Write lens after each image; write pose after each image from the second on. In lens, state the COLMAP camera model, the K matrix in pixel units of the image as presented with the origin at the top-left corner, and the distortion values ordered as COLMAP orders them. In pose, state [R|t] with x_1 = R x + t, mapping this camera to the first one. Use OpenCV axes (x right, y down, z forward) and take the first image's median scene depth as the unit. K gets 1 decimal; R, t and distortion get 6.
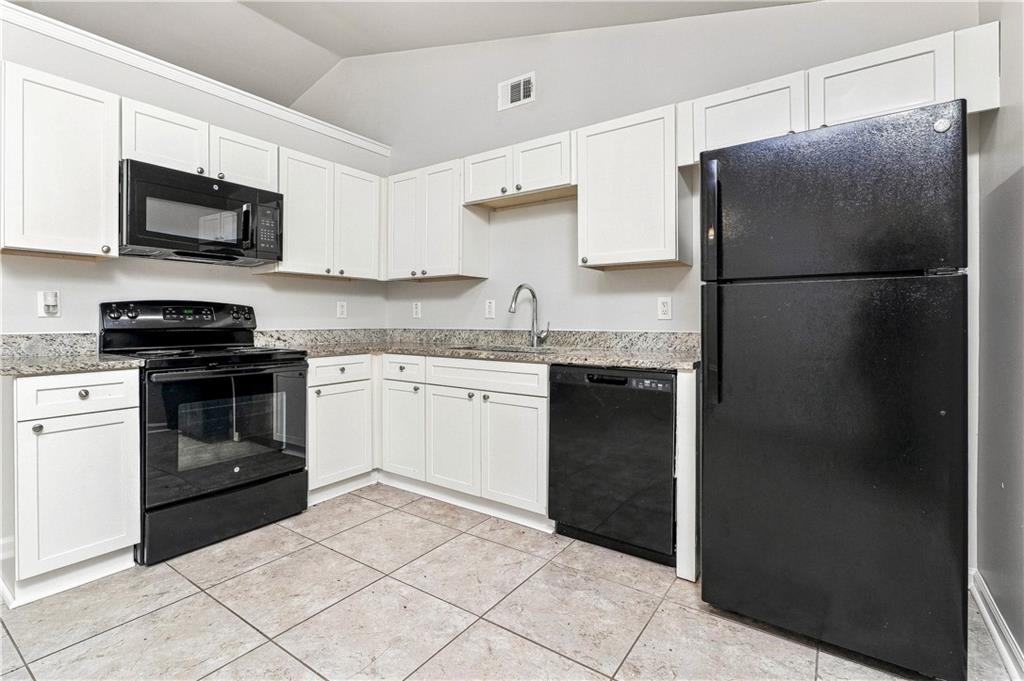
lens RADIAL K [[481.7, 0, 508.8], [0, 481.7, 318.2], [0, 0, 1]] dist [0.000143, 0.000694]
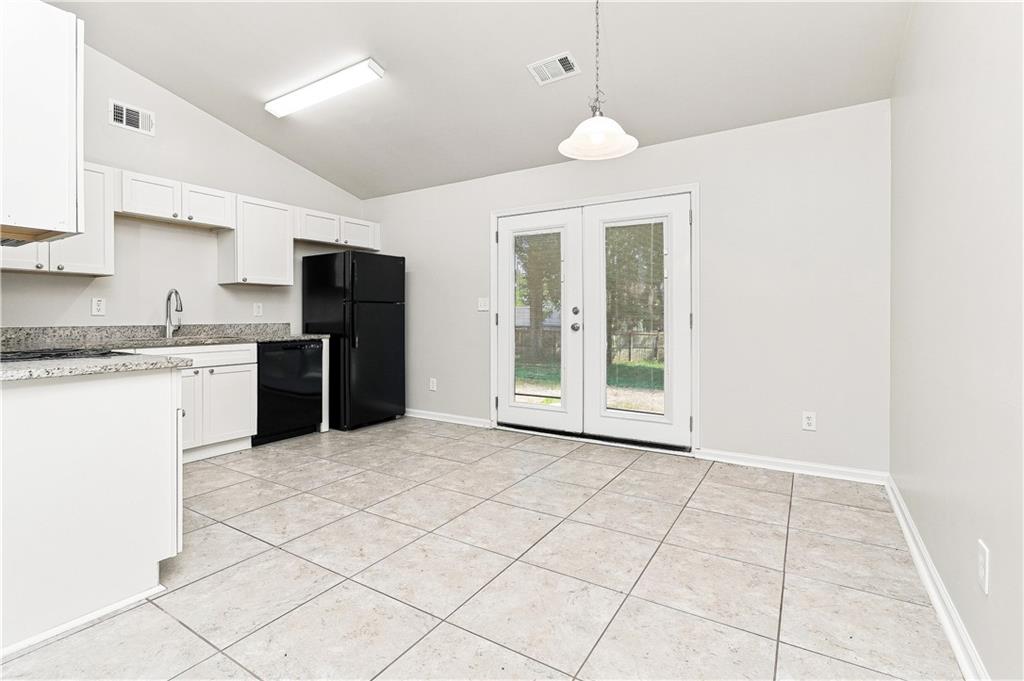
lens RADIAL K [[479.9, 0, 507.1], [0, 479.9, 316.6], [0, 0, 1]] dist [-0.003219, 0.000995]
pose [[-0.055088, -0.002423, 0.998479, -1.443682], [-0.001067, 0.999997, 0.002367, -0.000244], [-0.998481, -0.000935, -0.055090, 0.208220]]
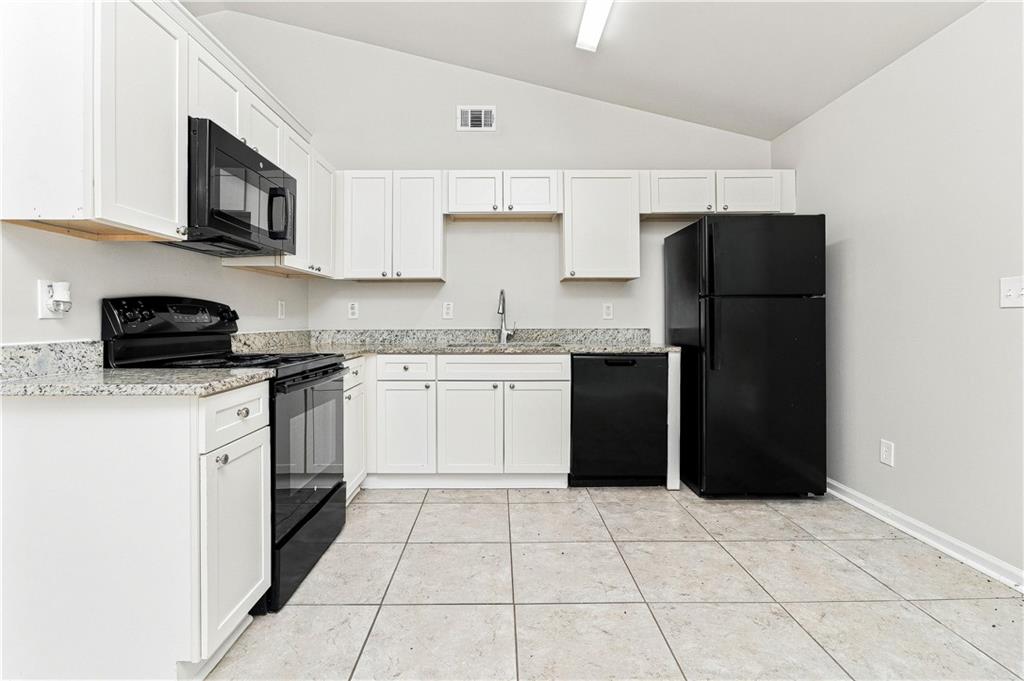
lens RADIAL K [[479.9, 0, 507.1], [0, 479.9, 316.6], [0, 0, 1]] dist [-0.003219, 0.000995]
pose [[0.809286, -0.000195, 0.587415, -0.719253], [0.002148, 0.999994, -0.002627, -0.001801], [-0.587411, 0.003388, 0.809282, 0.060789]]
